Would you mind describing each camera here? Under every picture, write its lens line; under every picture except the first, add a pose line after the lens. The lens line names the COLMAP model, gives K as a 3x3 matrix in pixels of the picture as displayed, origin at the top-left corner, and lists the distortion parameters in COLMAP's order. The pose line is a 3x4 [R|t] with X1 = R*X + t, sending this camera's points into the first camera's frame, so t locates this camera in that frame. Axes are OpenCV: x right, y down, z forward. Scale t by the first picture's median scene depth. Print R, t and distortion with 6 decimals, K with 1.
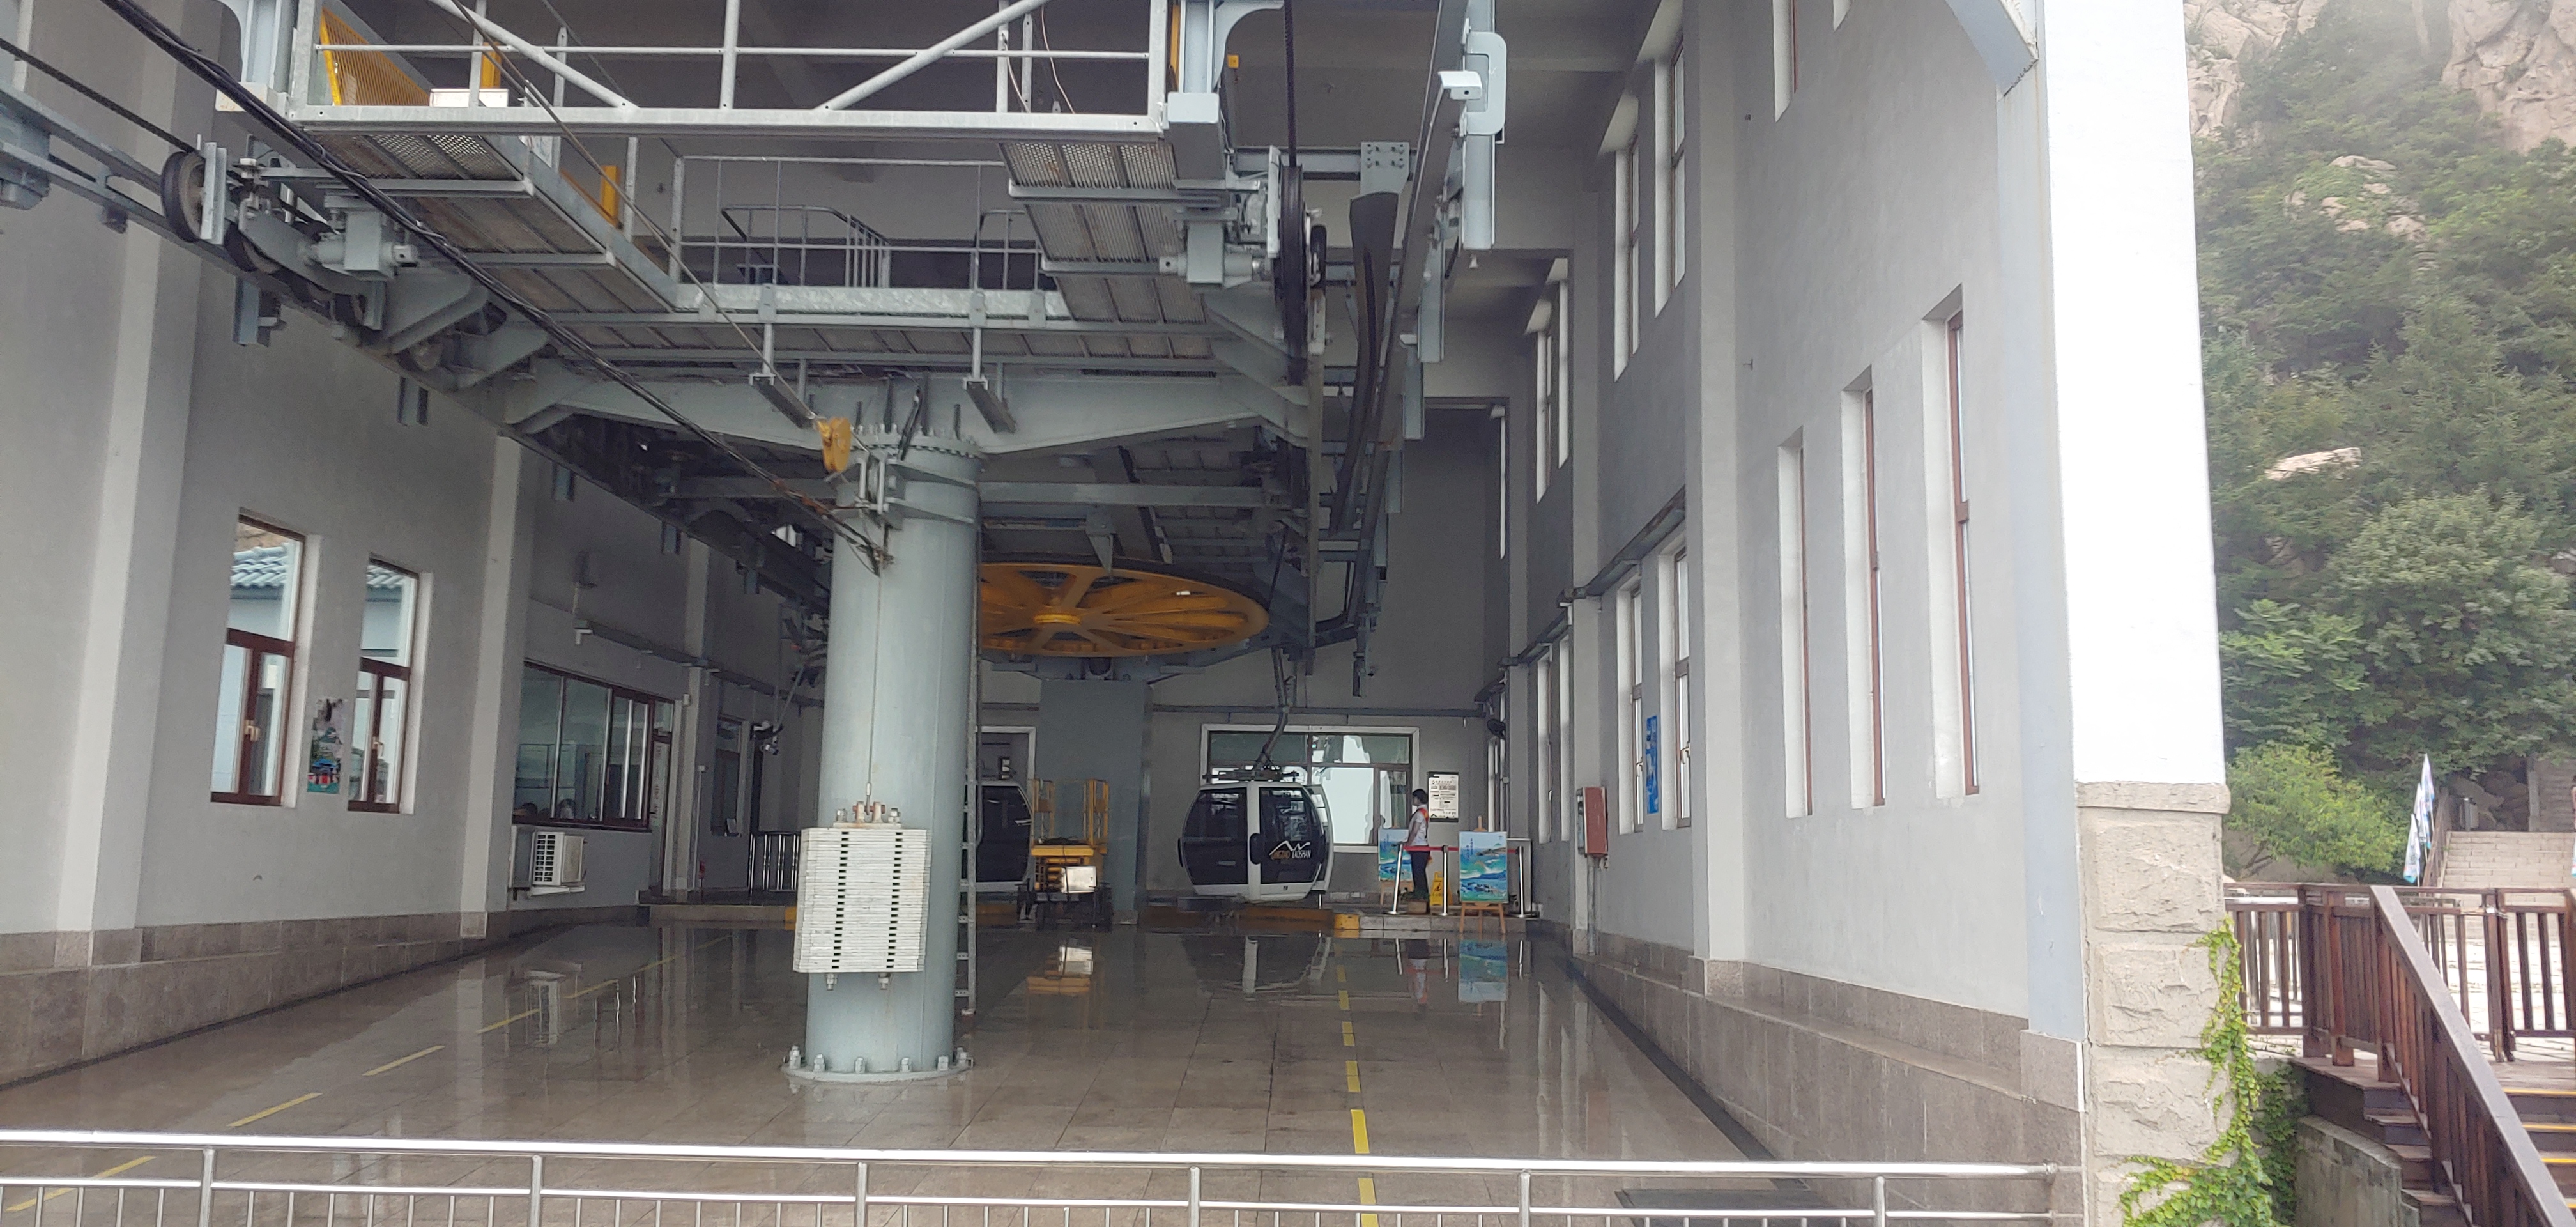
lens RADIAL K [[1968.7, 0, 1283.8], [0, 1968.7, 622.8], [0, 0, 1]] dist [-0.014331, 0.005862]
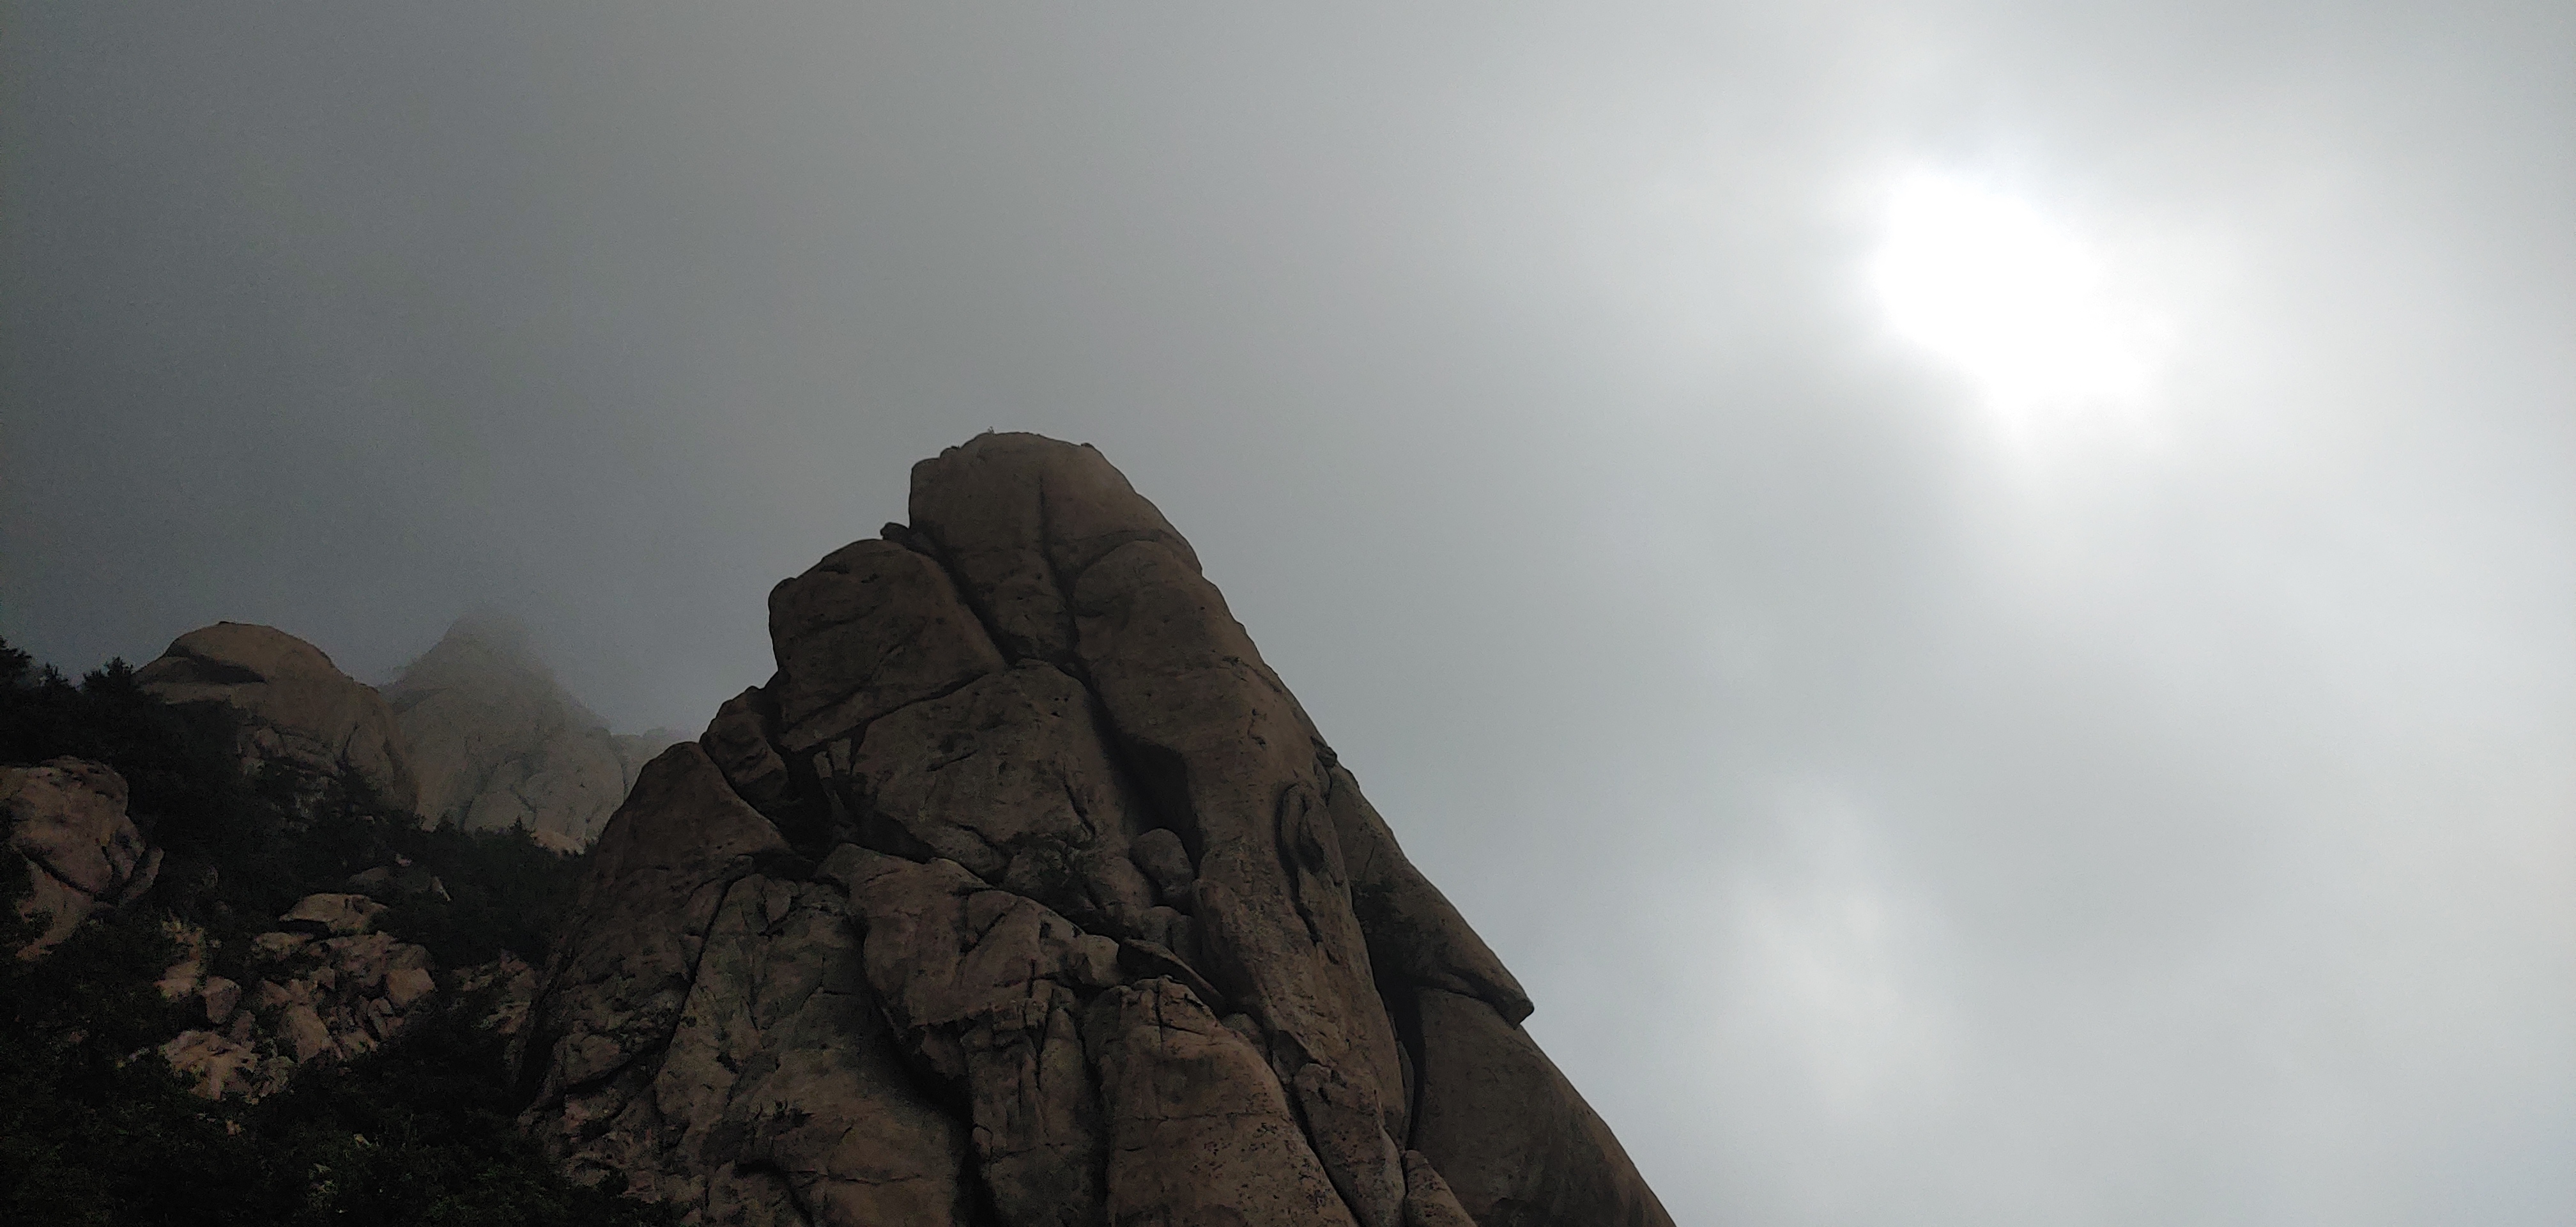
lens RADIAL K [[1975.2, 0, 1286.3], [0, 1975.2, 561.6], [0, 0, 1]] dist [0.009415, -0.041065]
pose [[0.572016, 0.612833, 0.545191, 0.343032], [-0.153639, 0.732958, -0.662698, 0.051004], [-0.805725, 0.295312, 0.513419, 0.481152]]
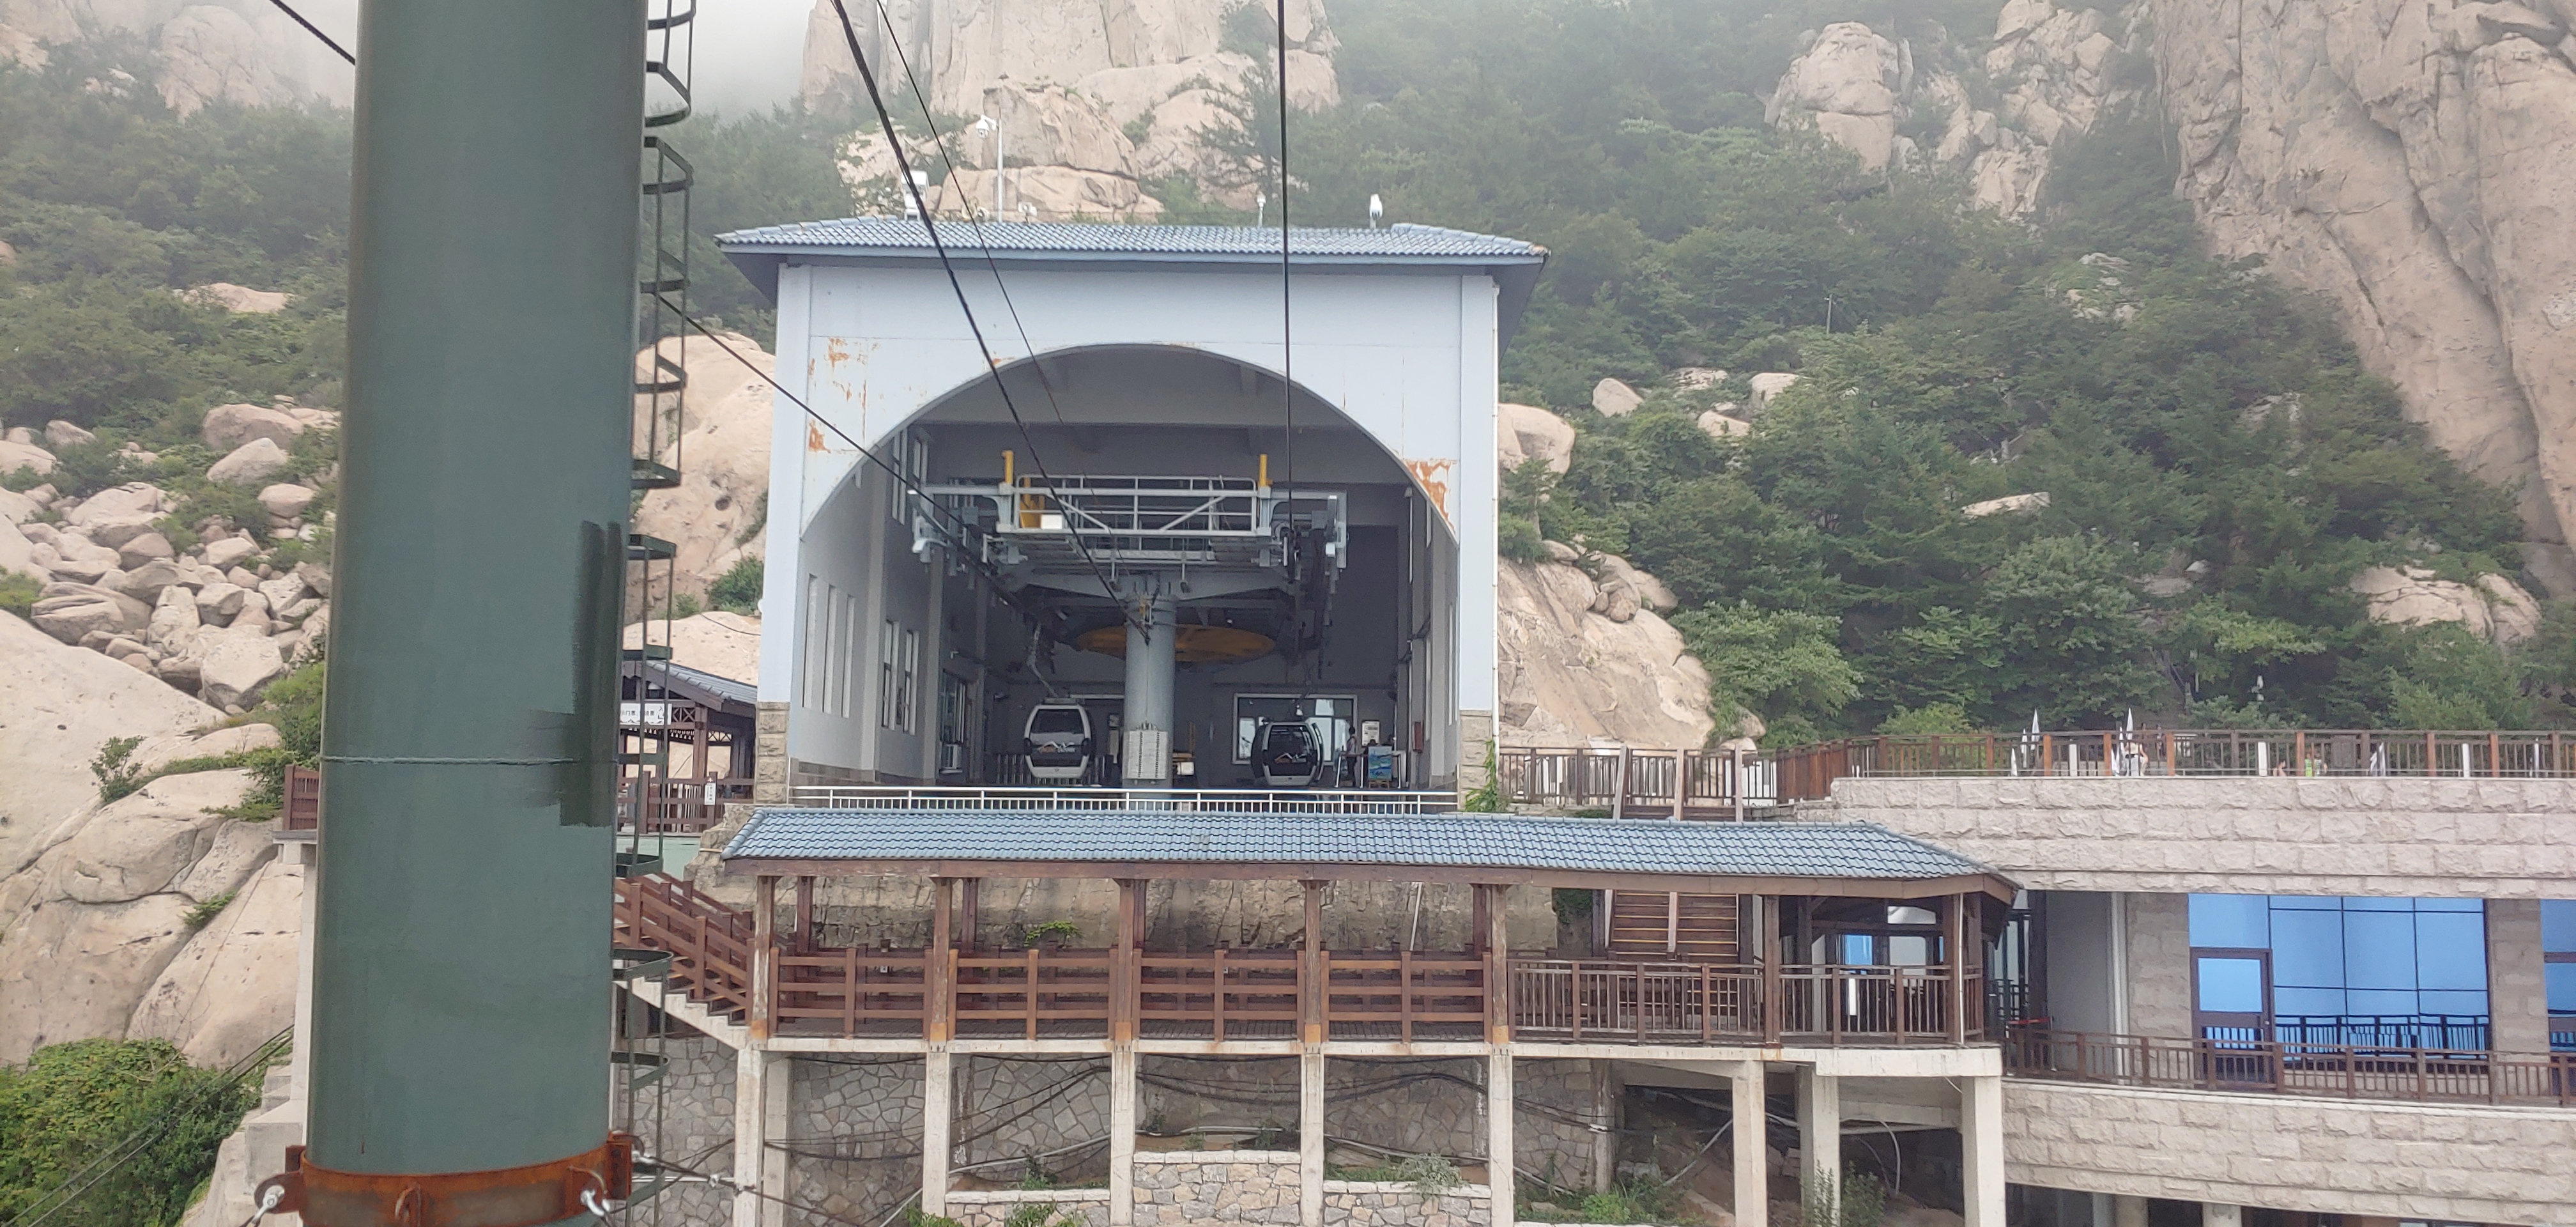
lens RADIAL K [[1968.7, 0, 1283.8], [0, 1968.7, 622.8], [0, 0, 1]] dist [-0.014331, 0.005862]
pose [[0.999978, -0.002142, 0.006351, -0.006196], [0.002018, 0.999810, 0.019373, -0.029787], [-0.006391, -0.019360, 0.999792, -0.493251]]
